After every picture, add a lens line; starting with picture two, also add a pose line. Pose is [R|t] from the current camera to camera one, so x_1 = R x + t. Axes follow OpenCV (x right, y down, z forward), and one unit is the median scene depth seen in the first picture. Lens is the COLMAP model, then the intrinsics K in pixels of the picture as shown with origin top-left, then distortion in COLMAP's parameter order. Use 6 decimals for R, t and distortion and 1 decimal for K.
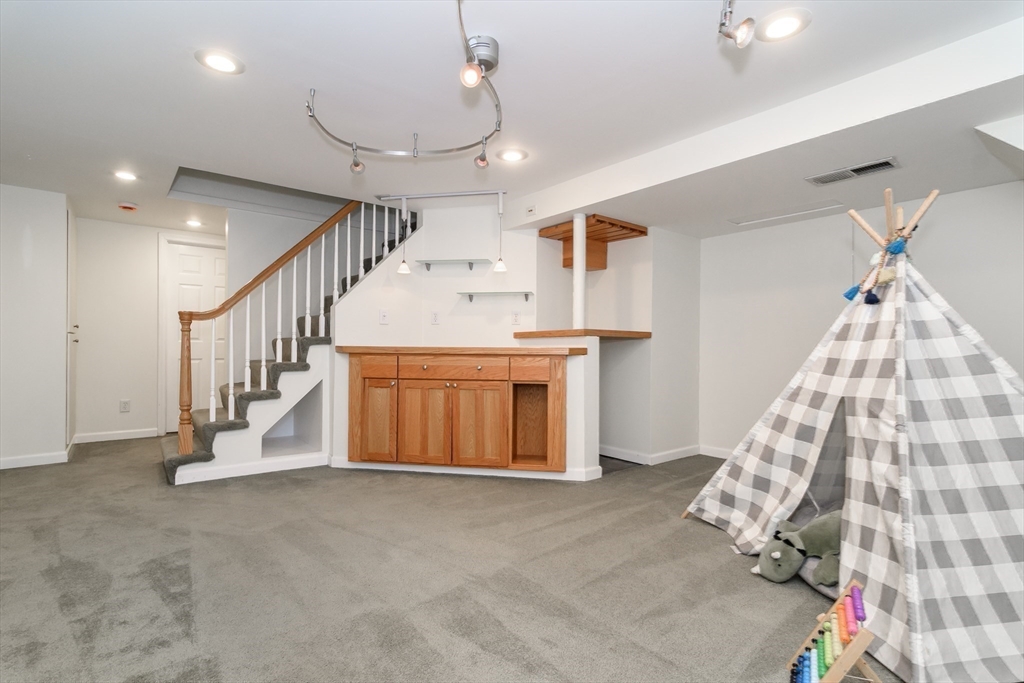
lens RADIAL K [[485.8, 0, 512.0], [0, 485.8, 341.5], [0, 0, 1]] dist [-0.000103, 0.000045]
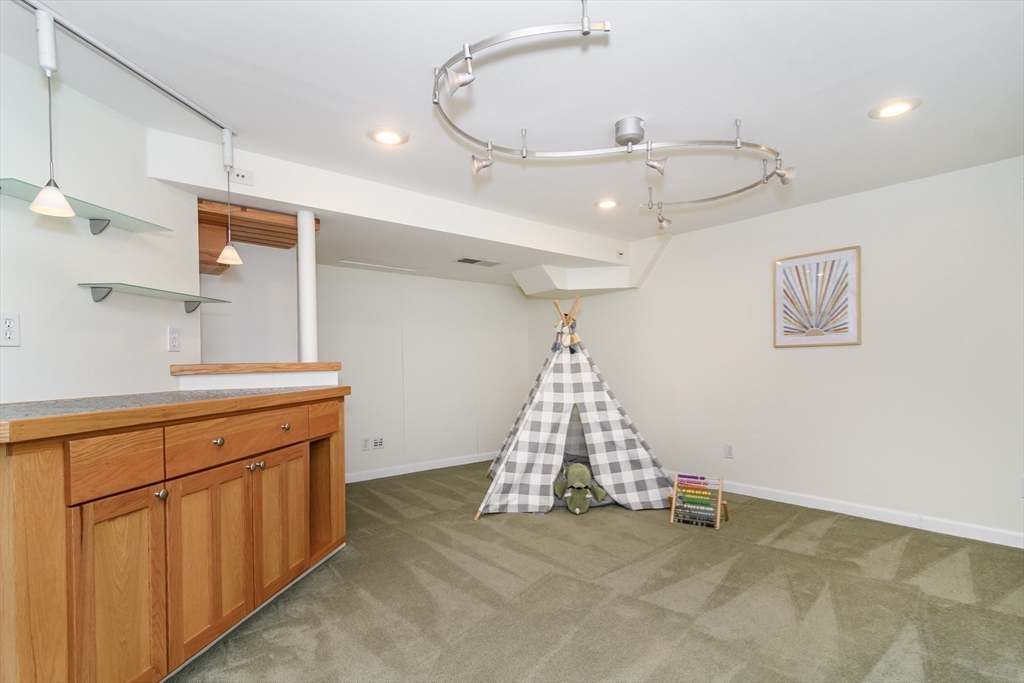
lens RADIAL K [[498.6, 0, 514.0], [0, 498.6, 364.5], [0, 0, 1]] dist [-0.000581, 0.000046]
pose [[-0.023651, -0.011681, 0.999652, -0.933094], [-0.003895, 0.999925, 0.011592, -0.043406], [-0.999713, -0.003619, -0.023695, 0.971689]]
